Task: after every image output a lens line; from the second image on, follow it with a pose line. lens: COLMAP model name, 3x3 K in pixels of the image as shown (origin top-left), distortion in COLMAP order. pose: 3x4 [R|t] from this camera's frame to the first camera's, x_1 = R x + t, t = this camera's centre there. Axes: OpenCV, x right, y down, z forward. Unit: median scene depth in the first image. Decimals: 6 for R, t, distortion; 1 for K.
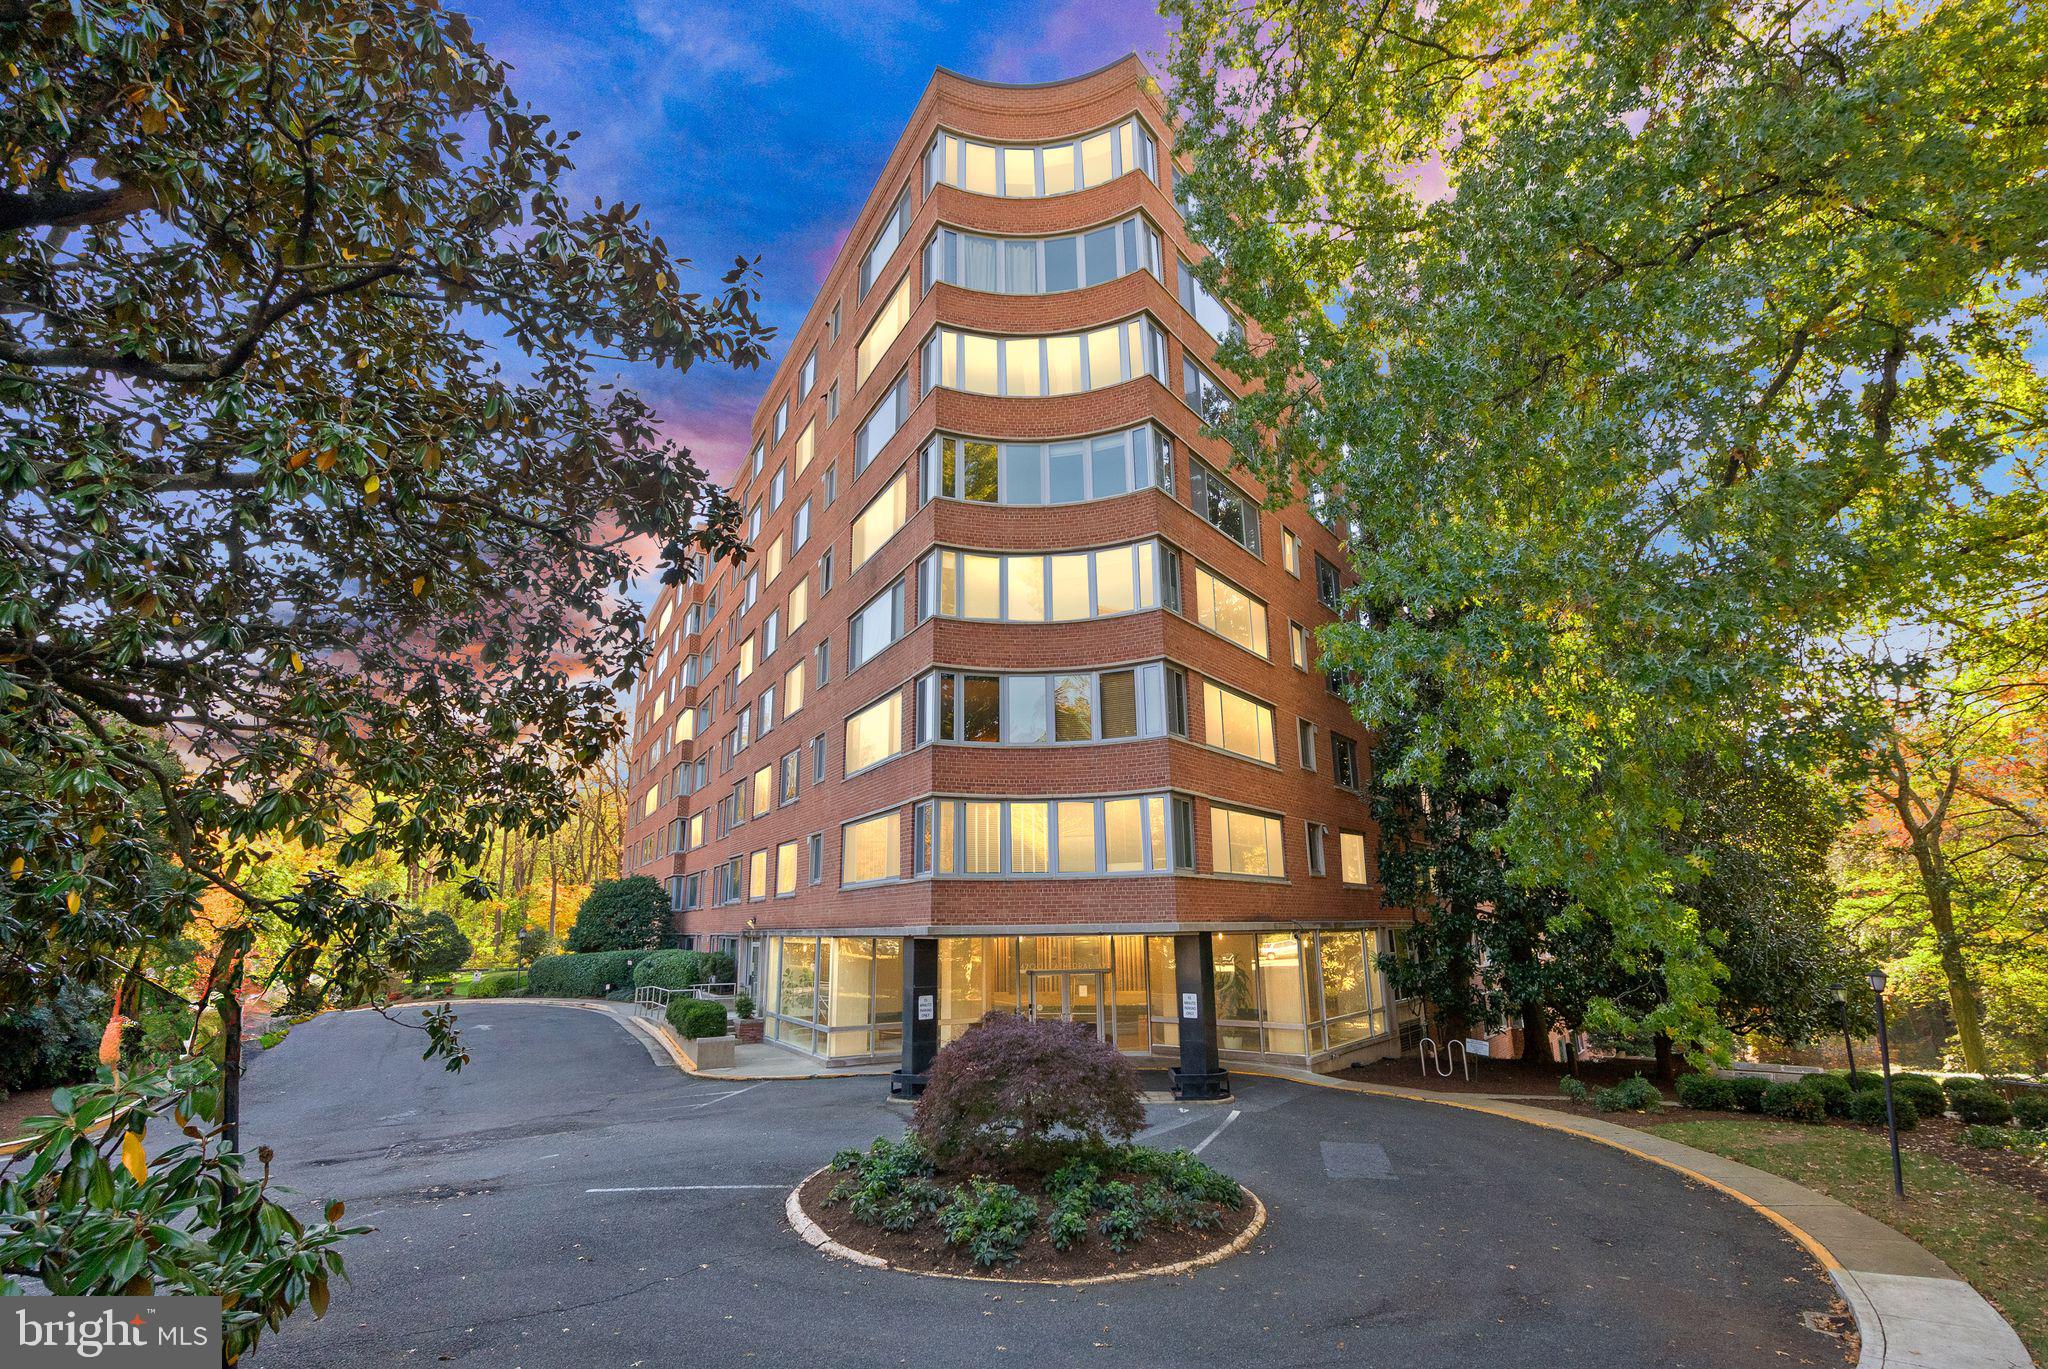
lens RADIAL K [[984.1, 0, 1020.2], [0, 984.1, 696.3], [0, 0, 1]] dist [-0.003340, 0.000123]
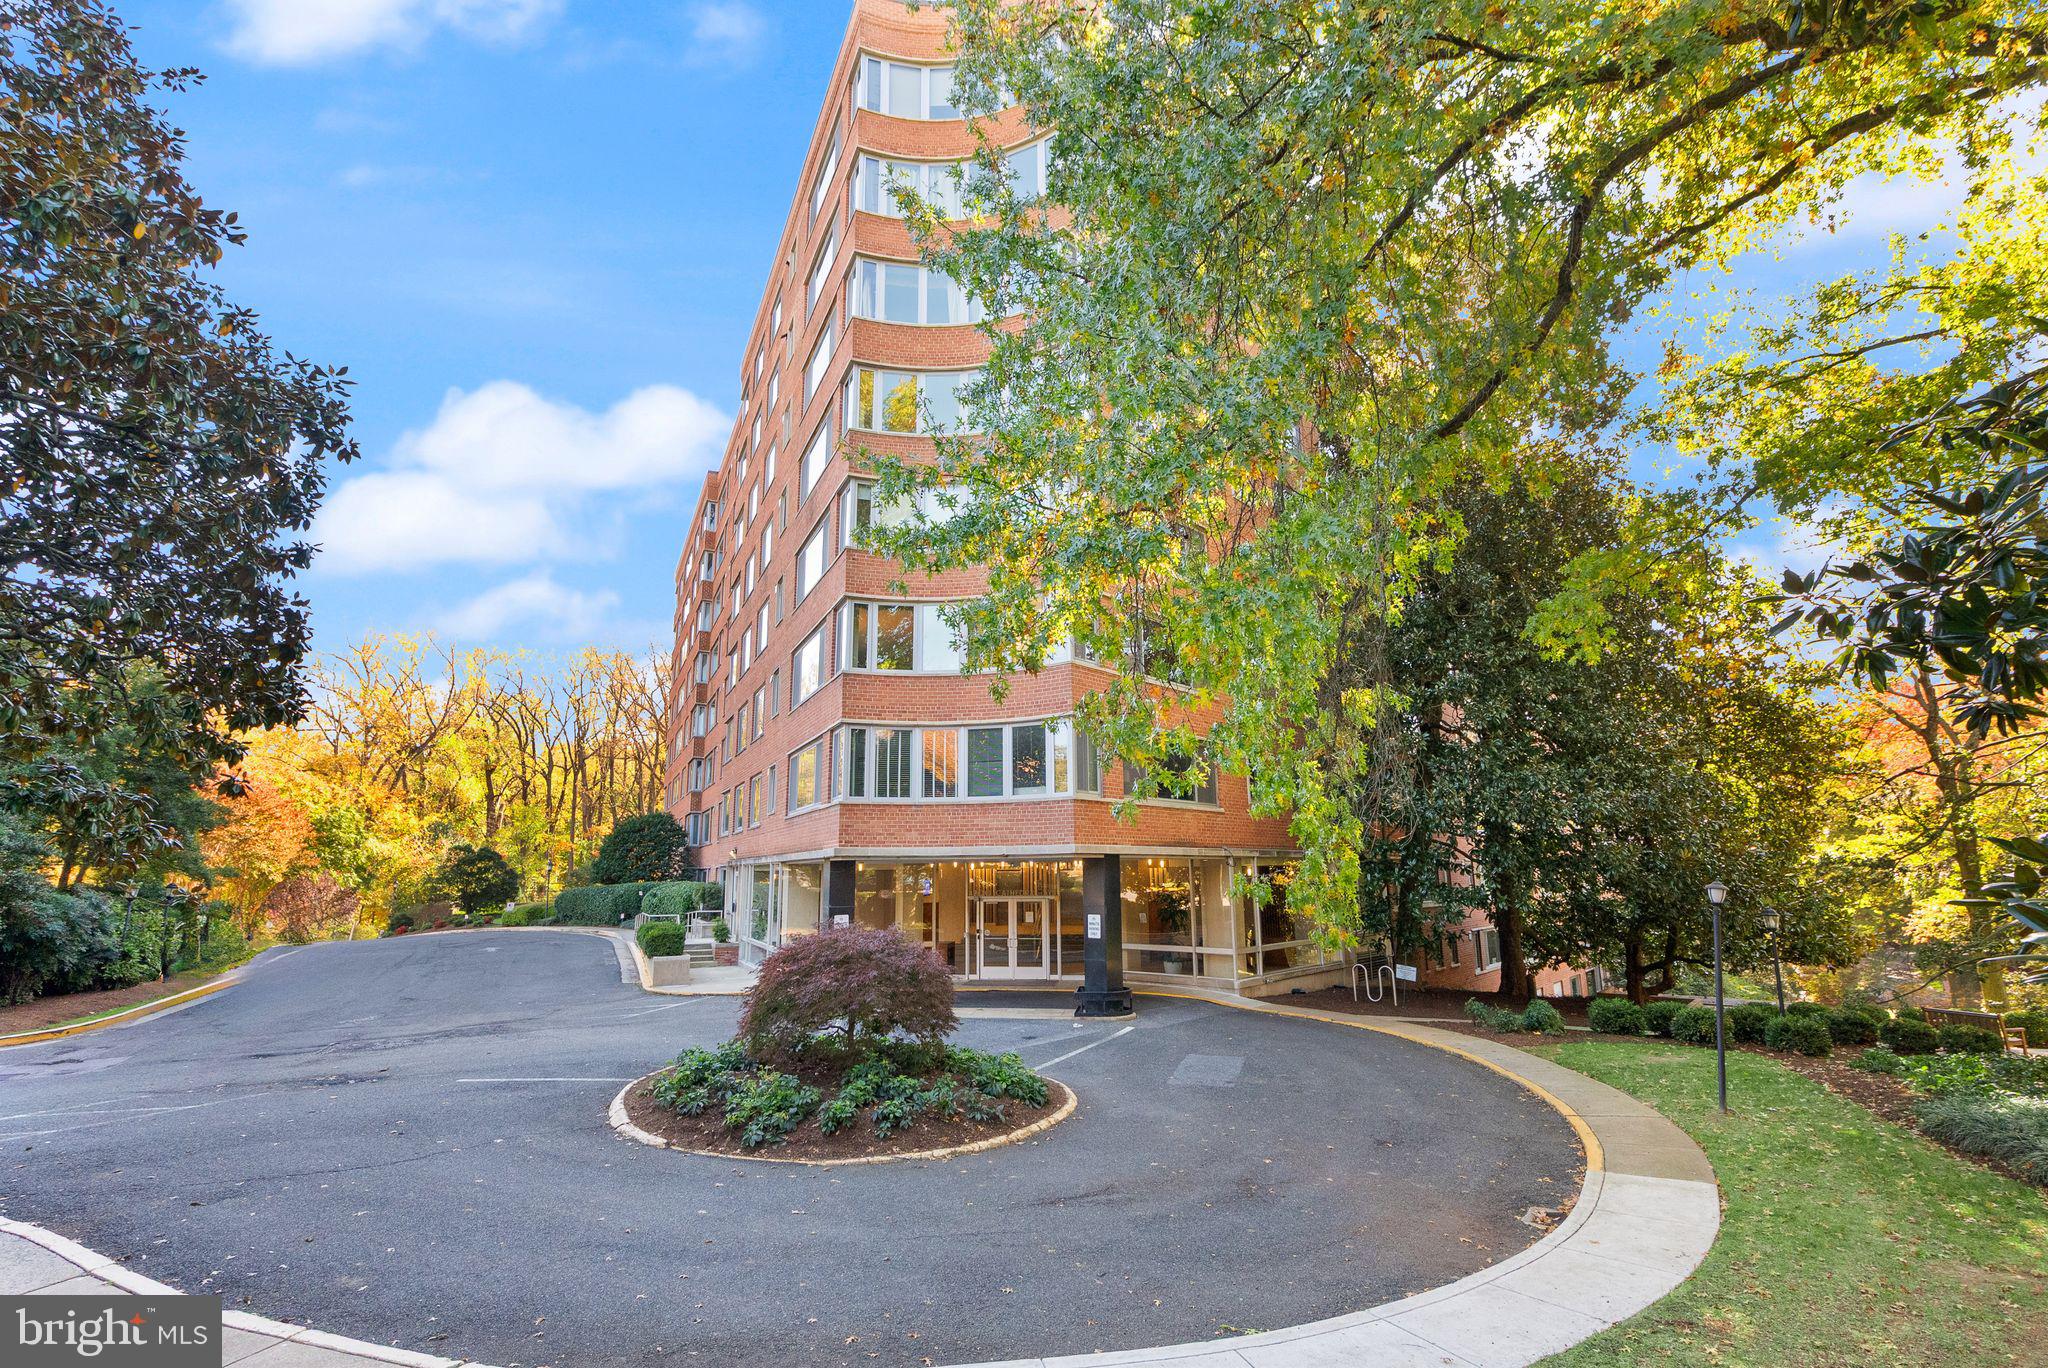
lens RADIAL K [[984.1, 0, 1027.7], [0, 984.1, 692.9], [0, 0, 1]] dist [-0.003340, 0.000123]
pose [[0.997318, -0.009643, -0.072554, 0.251720], [0.013253, 0.998689, 0.049442, 0.031385], [0.071982, -0.050271, 0.996138, -0.007543]]
